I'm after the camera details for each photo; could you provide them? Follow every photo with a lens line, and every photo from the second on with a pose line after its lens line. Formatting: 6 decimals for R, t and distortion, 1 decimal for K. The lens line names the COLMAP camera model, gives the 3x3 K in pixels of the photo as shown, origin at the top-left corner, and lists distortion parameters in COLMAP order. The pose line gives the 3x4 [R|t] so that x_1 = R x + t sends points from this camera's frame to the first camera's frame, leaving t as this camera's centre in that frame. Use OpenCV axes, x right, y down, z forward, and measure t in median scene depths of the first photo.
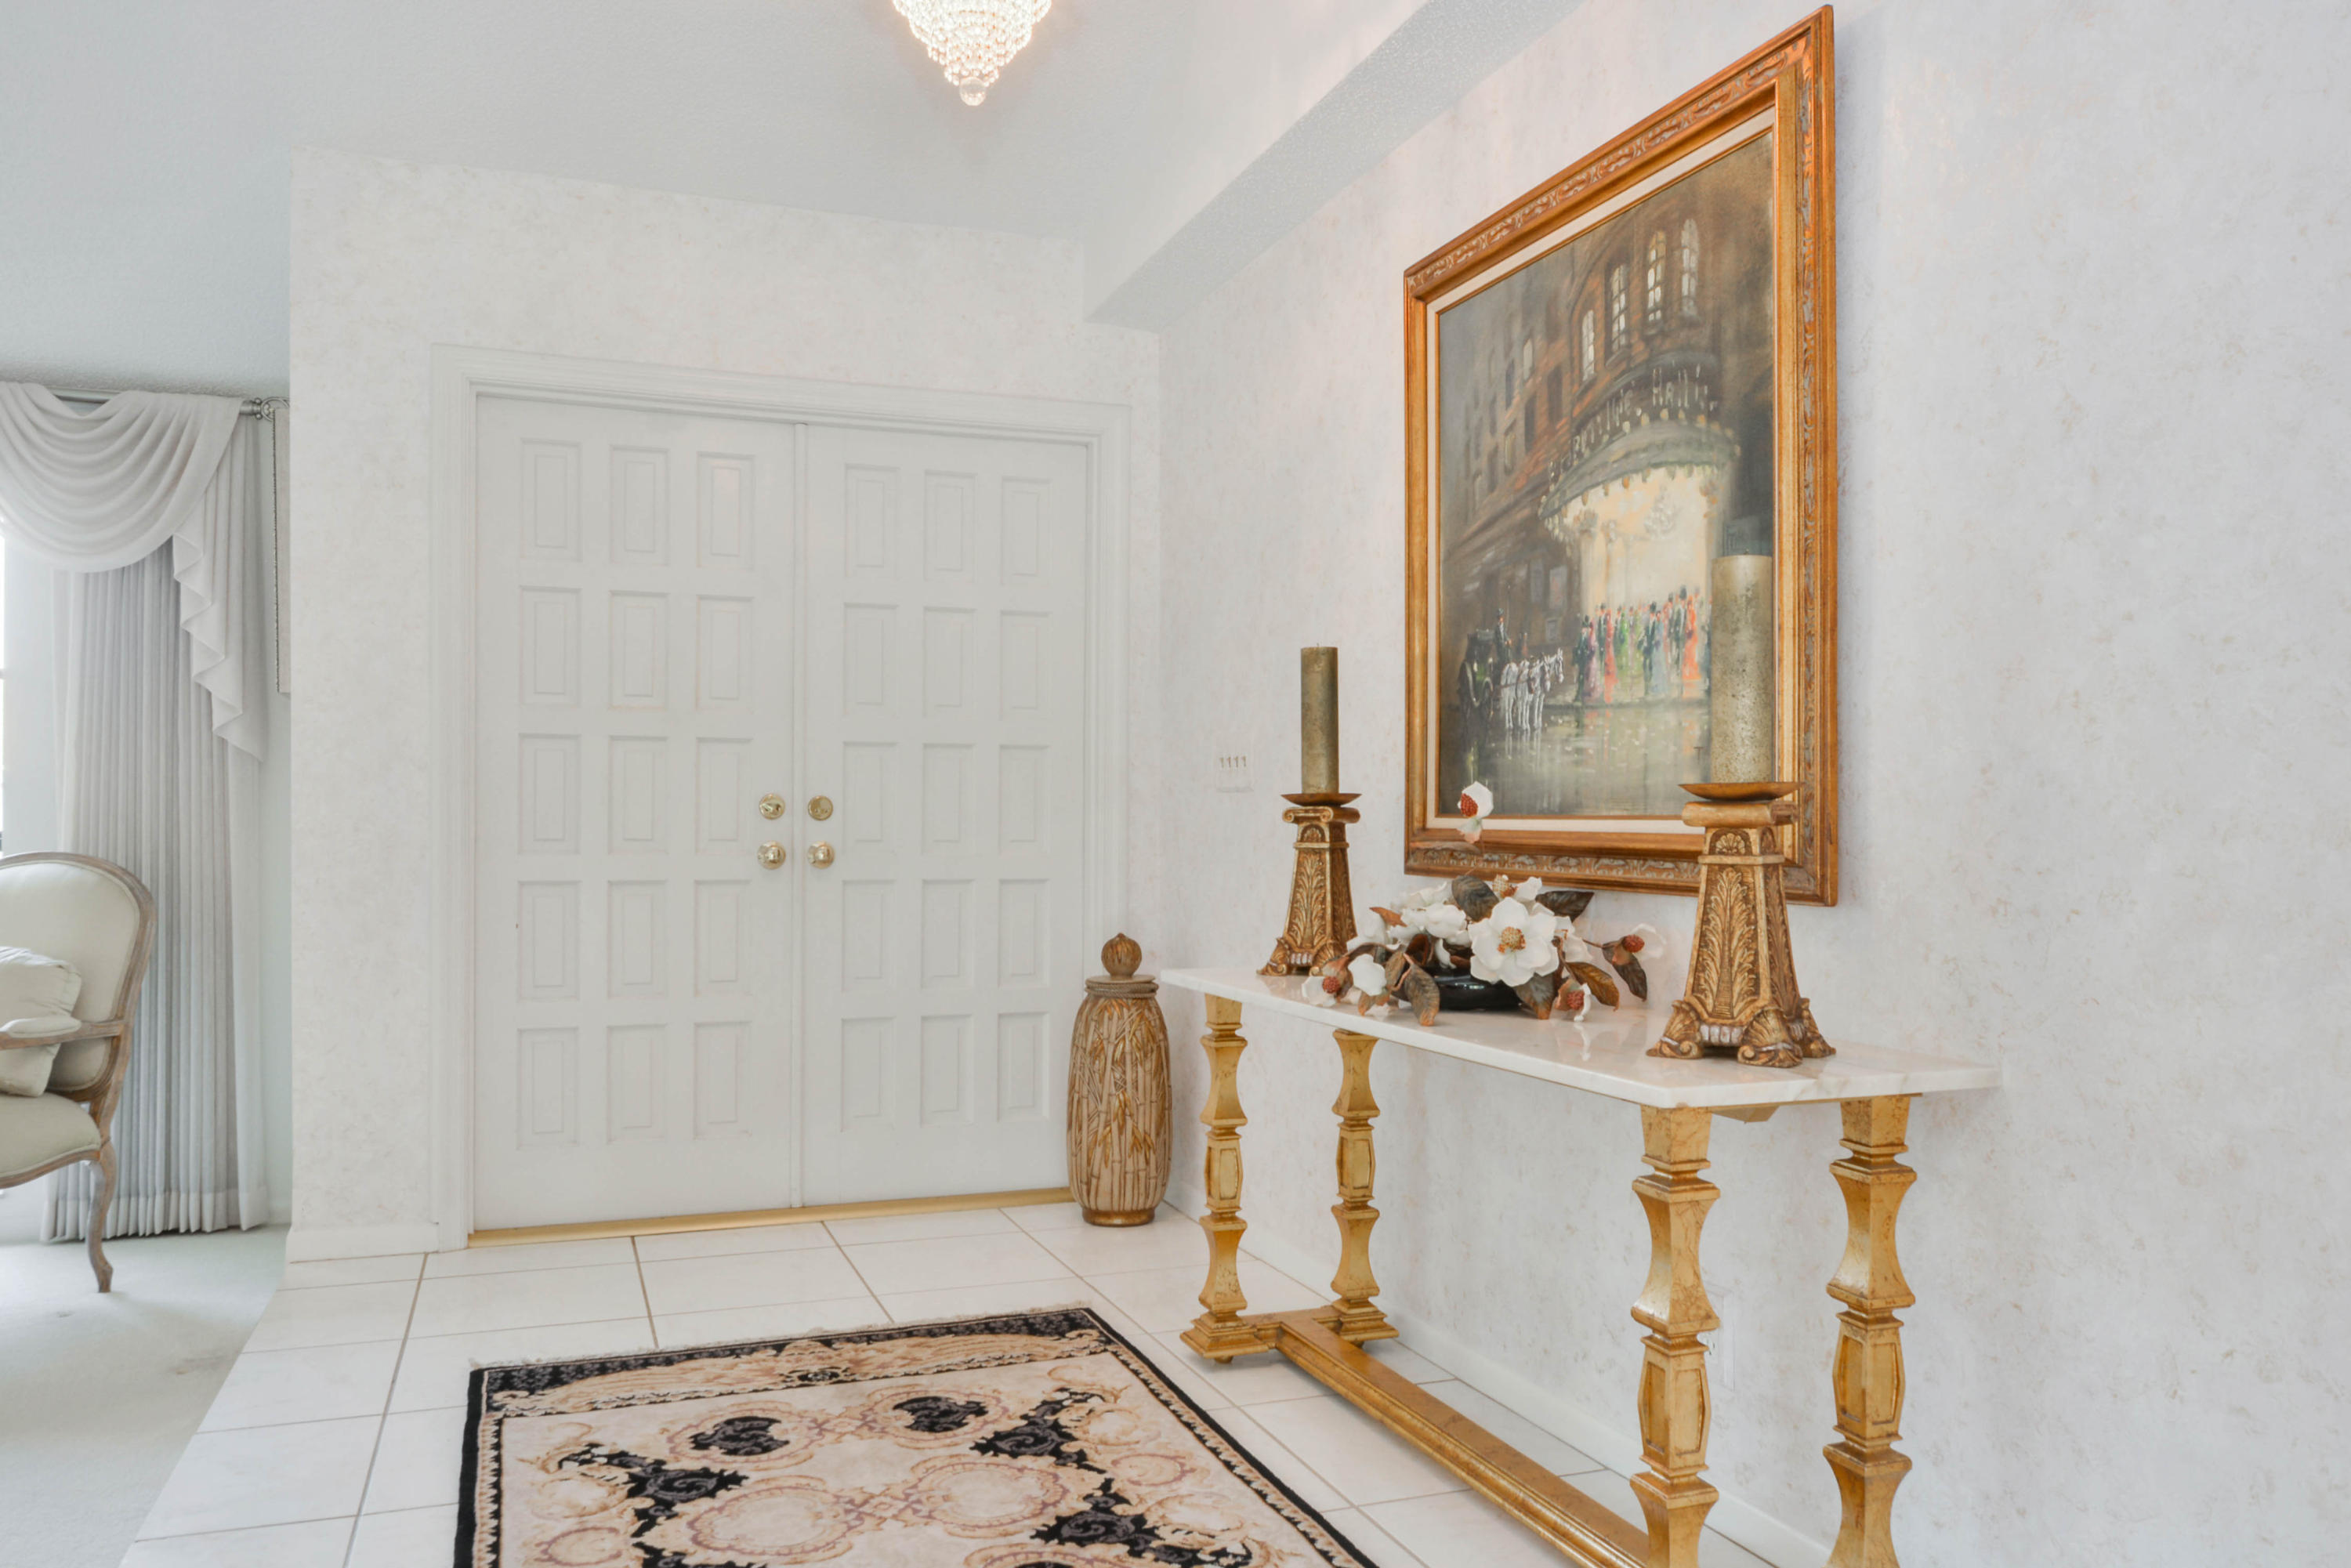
lens RADIAL K [[1731.0, 0, 1176.9], [0, 1731.0, 806.2], [0, 0, 1]] dist [0.005958, -0.002509]
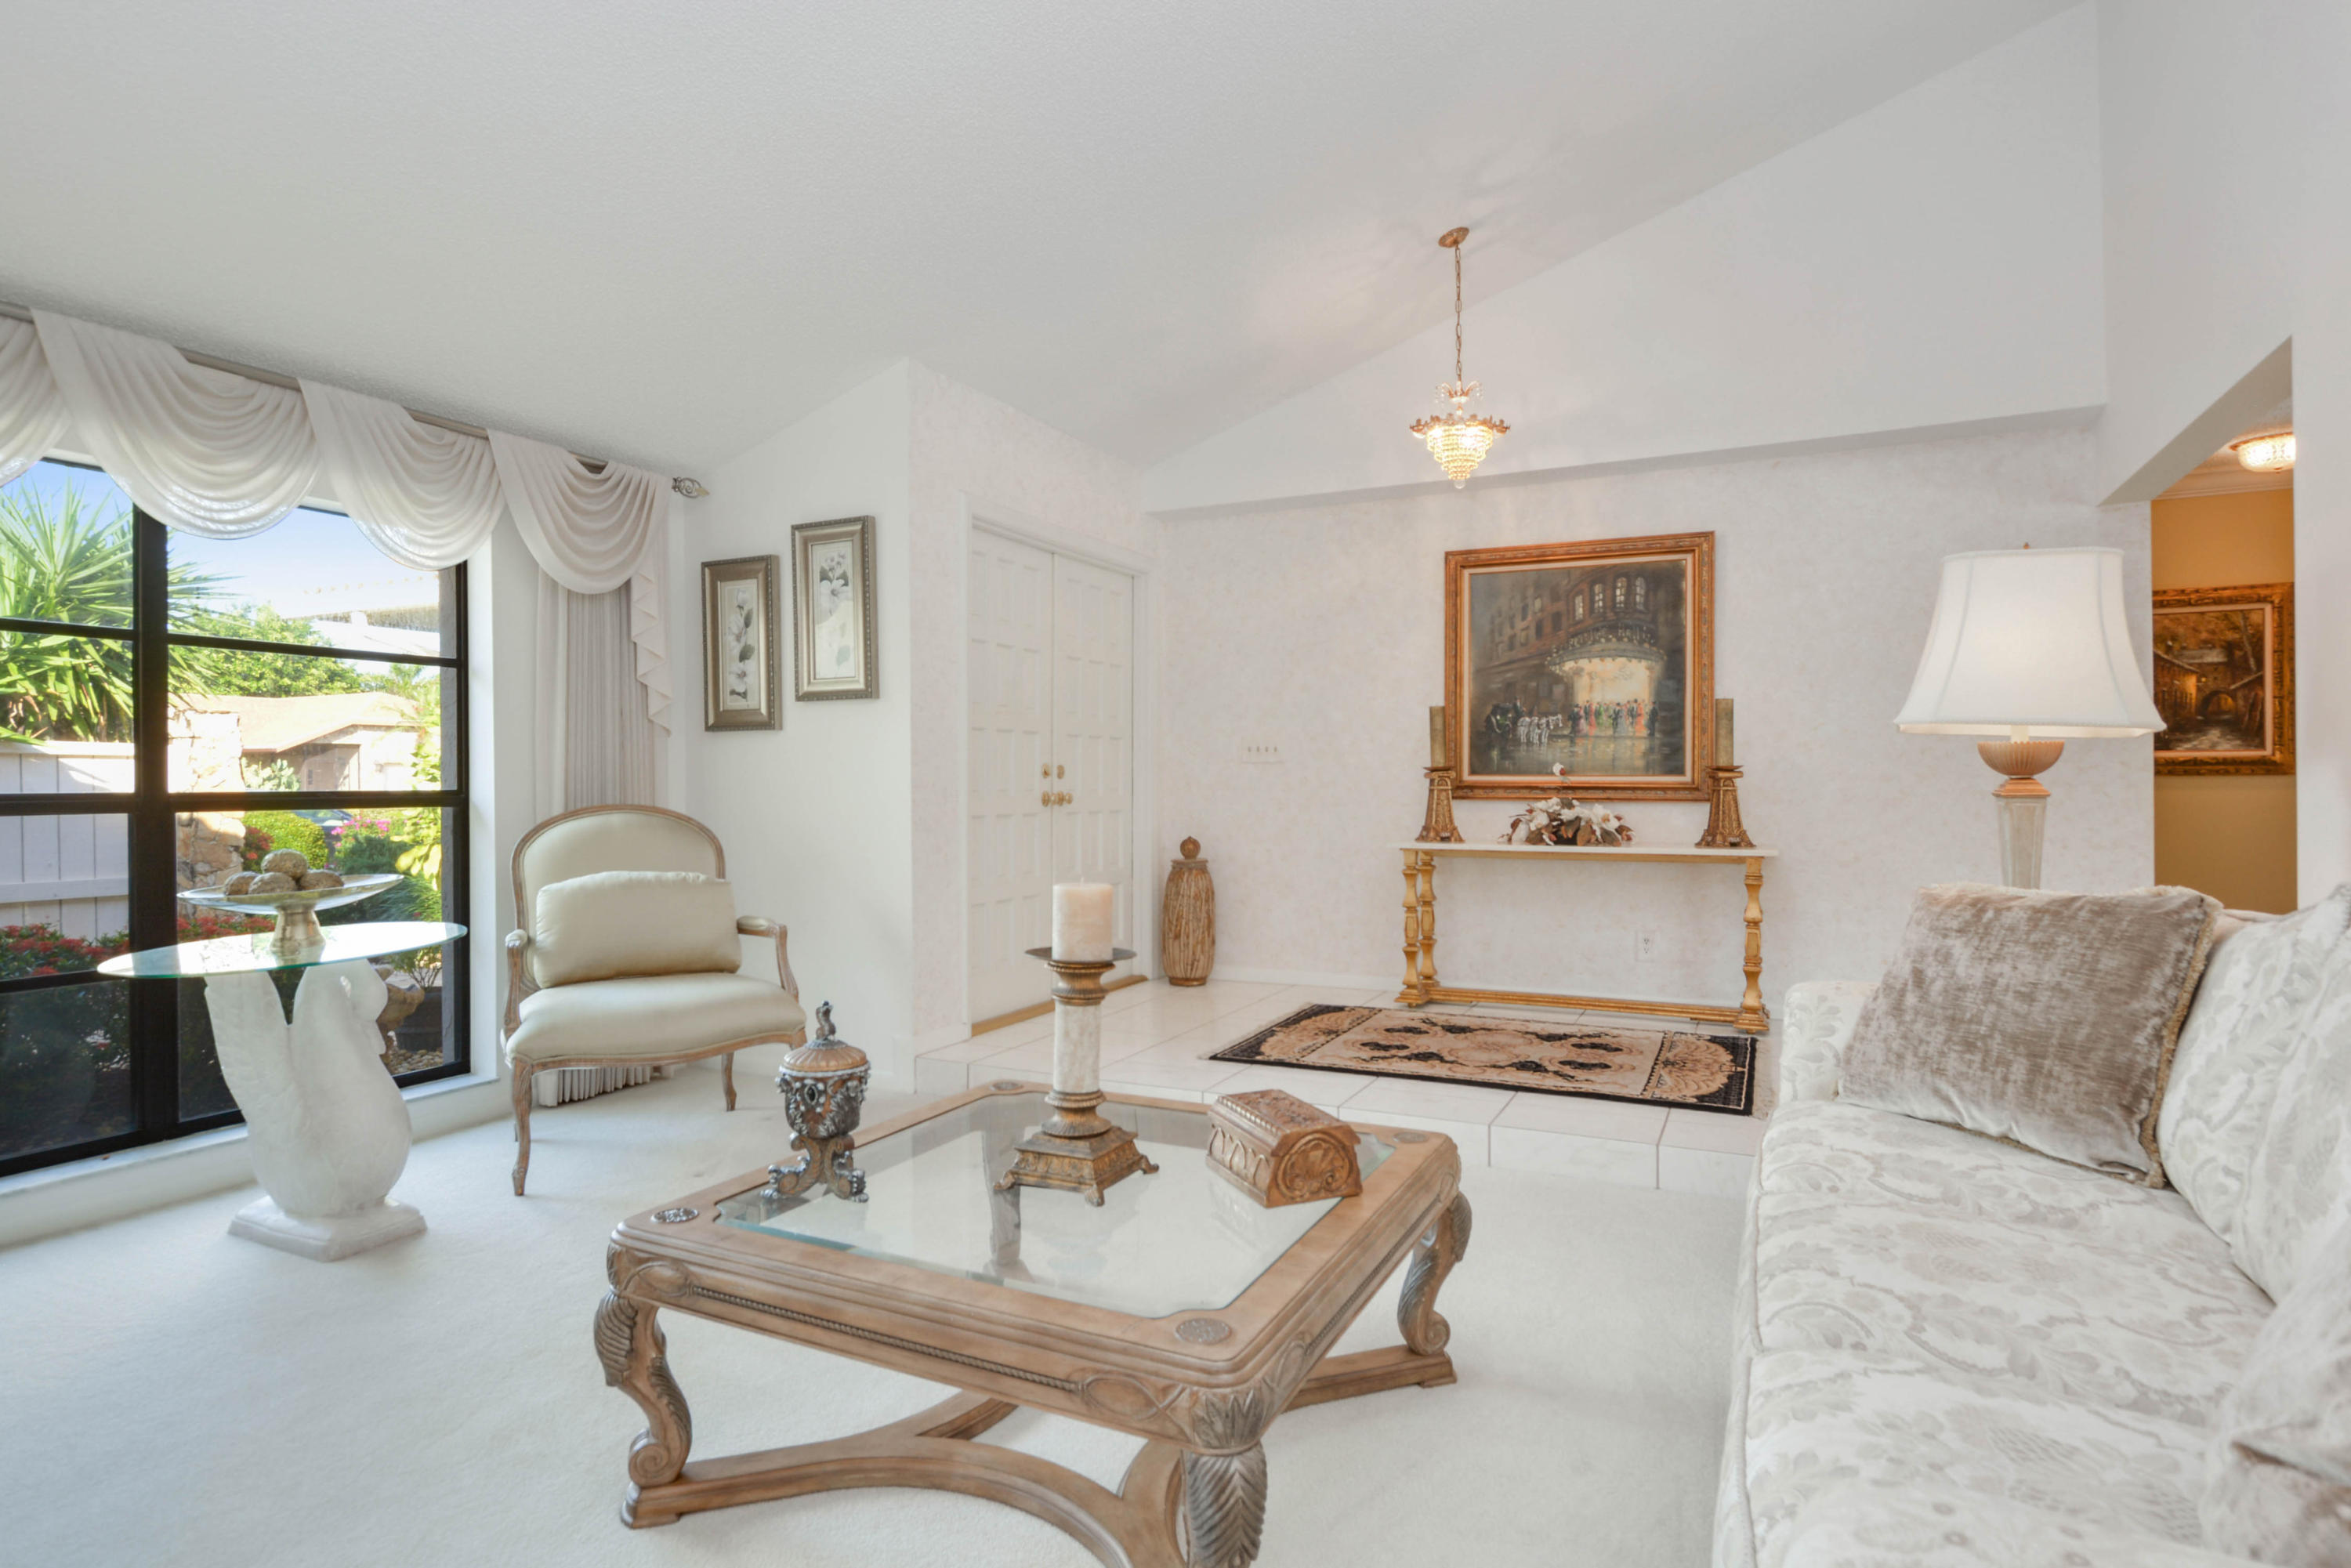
lens RADIAL K [[1305.2, 0, 1169.3], [0, 1305.2, 771.3], [0, 0, 1]] dist [0.017247, -0.000019]
pose [[0.725868, 0.003637, 0.687825, -1.648923], [-0.003454, 0.999993, -0.001642, 0.004656], [-0.687826, -0.001184, 0.725875, -0.078361]]
